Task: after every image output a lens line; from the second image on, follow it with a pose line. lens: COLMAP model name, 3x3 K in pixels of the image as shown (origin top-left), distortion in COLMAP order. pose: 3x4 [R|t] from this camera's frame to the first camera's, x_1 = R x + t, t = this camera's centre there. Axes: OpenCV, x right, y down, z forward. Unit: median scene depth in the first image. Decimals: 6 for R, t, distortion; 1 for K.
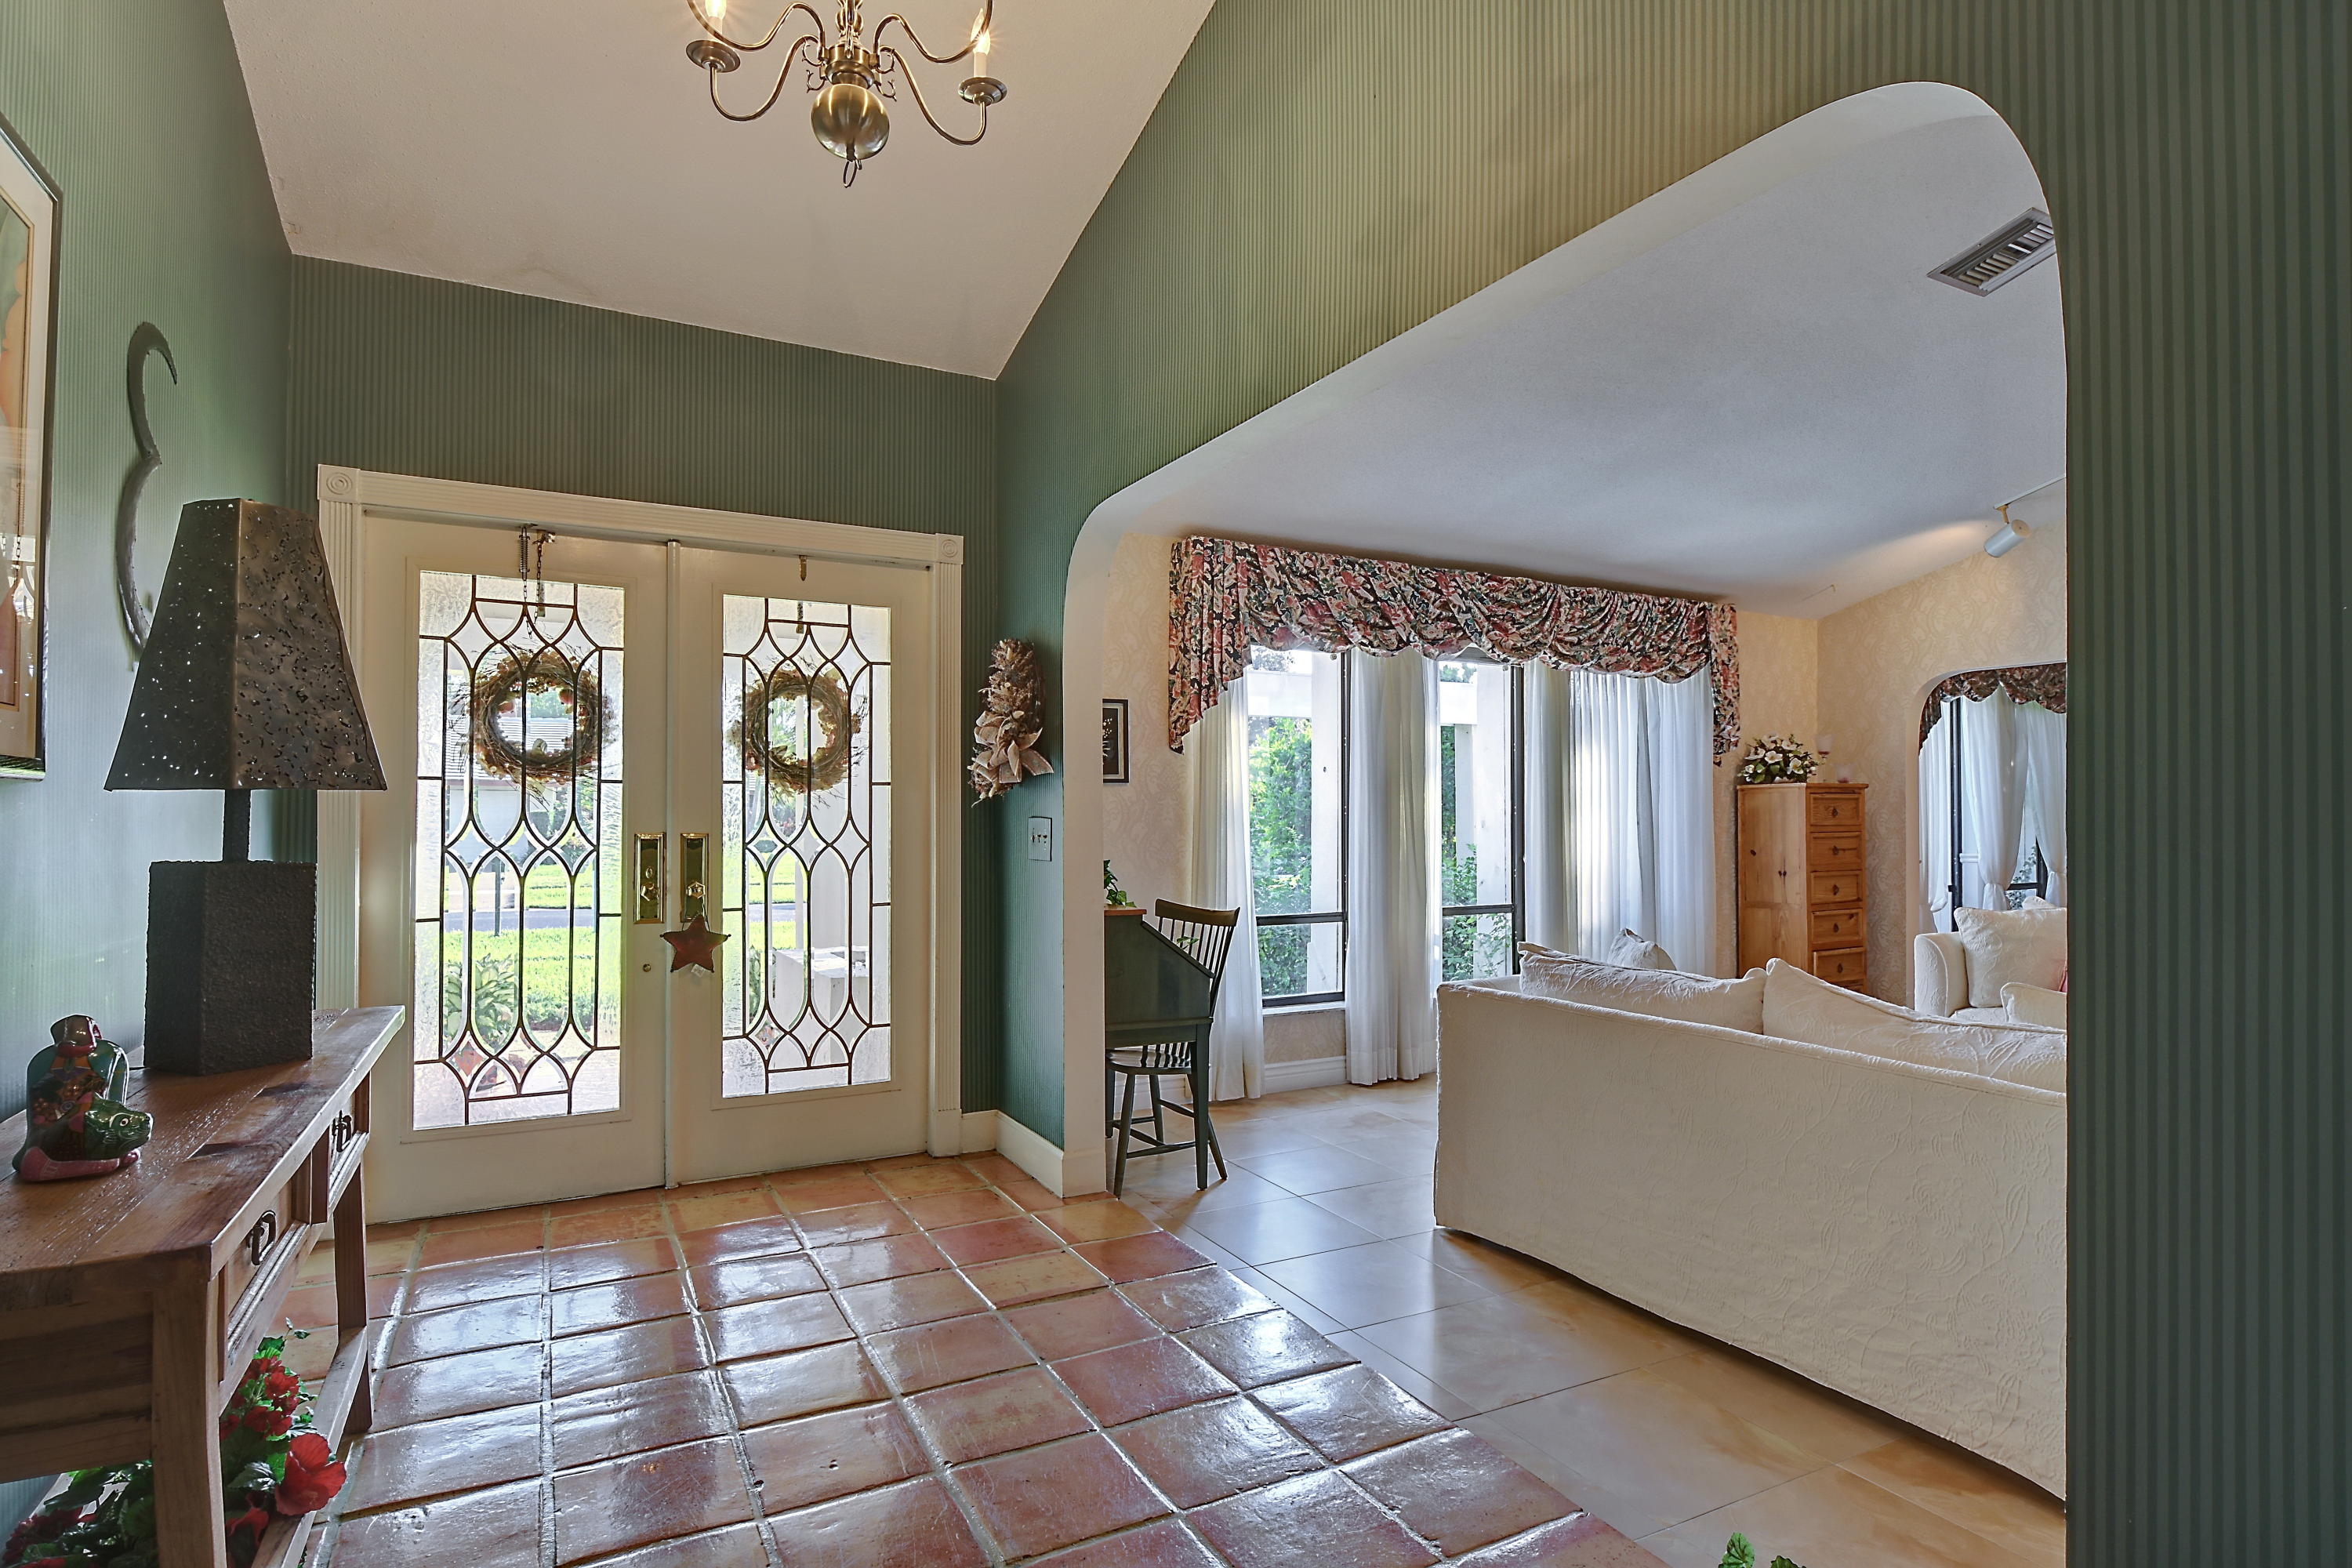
lens RADIAL K [[1228.0, 0, 1173.2], [0, 1228.0, 811.8], [0, 0, 1]] dist [-0.001165, -0.000098]
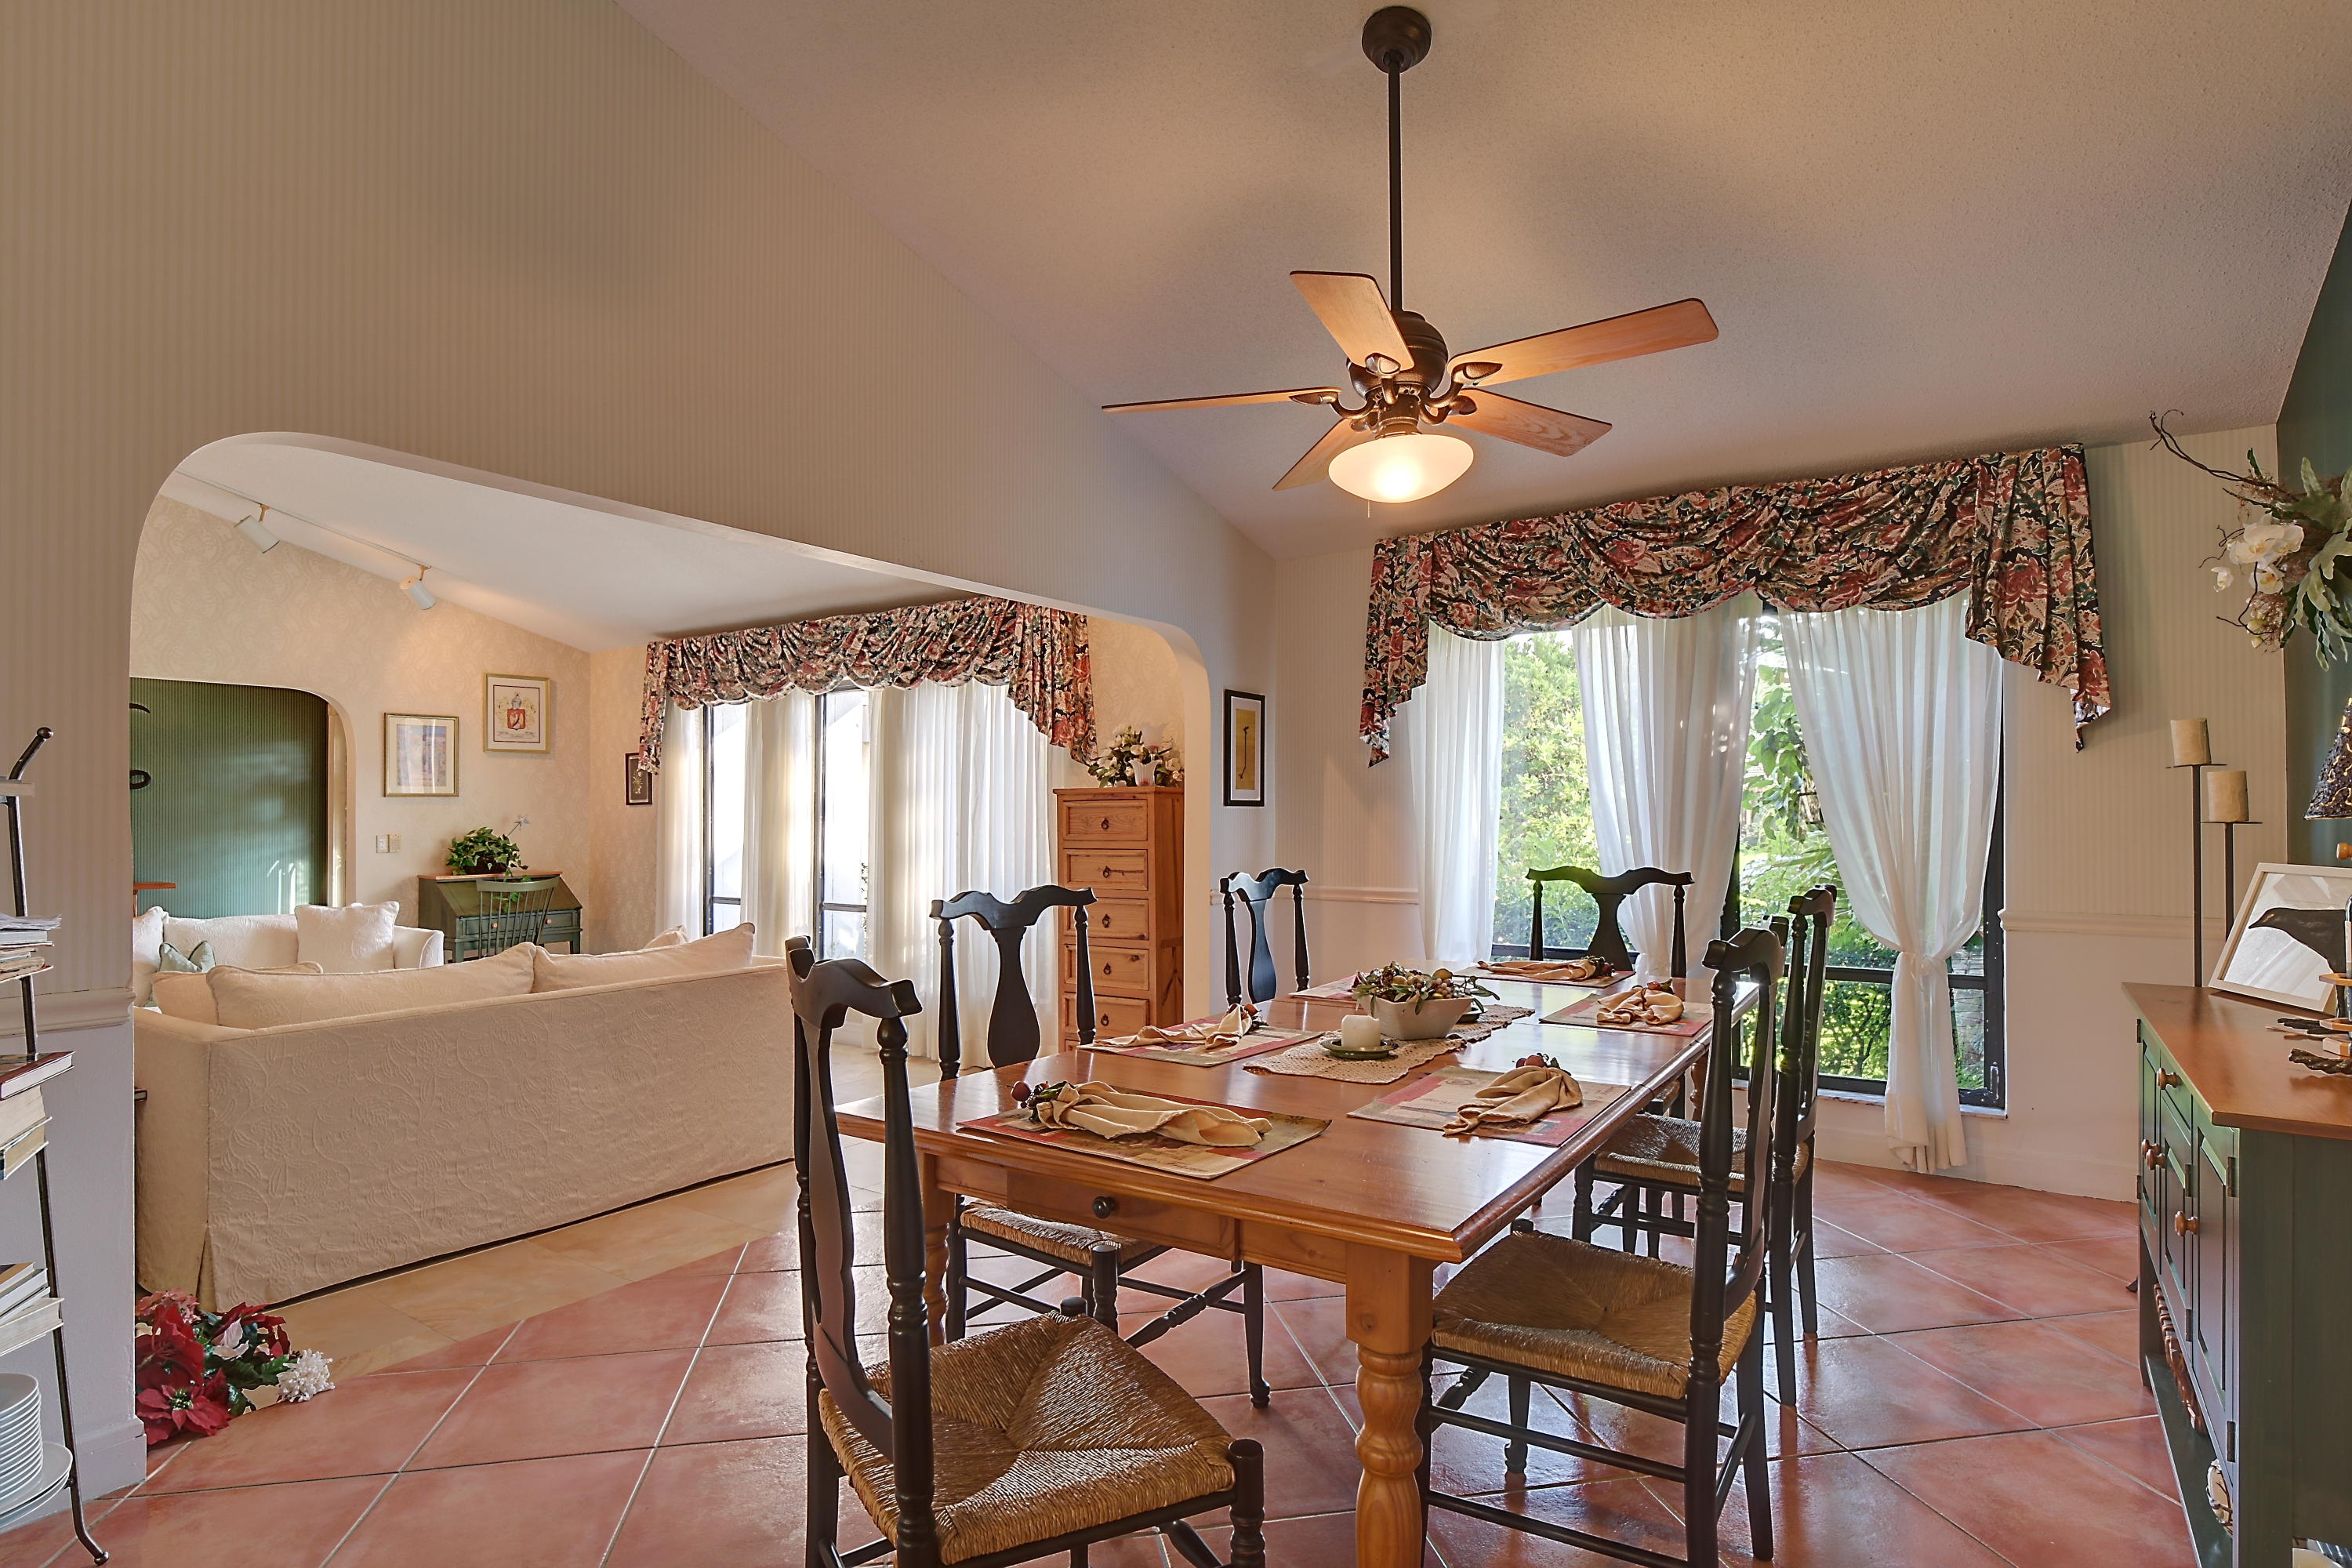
lens RADIAL K [[1253.9, 0, 1202.5], [0, 1253.9, 800.3], [0, 0, 1]] dist [-0.003789, -0.002635]
pose [[0.457033, -0.023326, -0.889144, 1.285649], [-0.005374, 0.999565, -0.028985, 0.008668], [0.889433, 0.018025, 0.456709, 0.686467]]
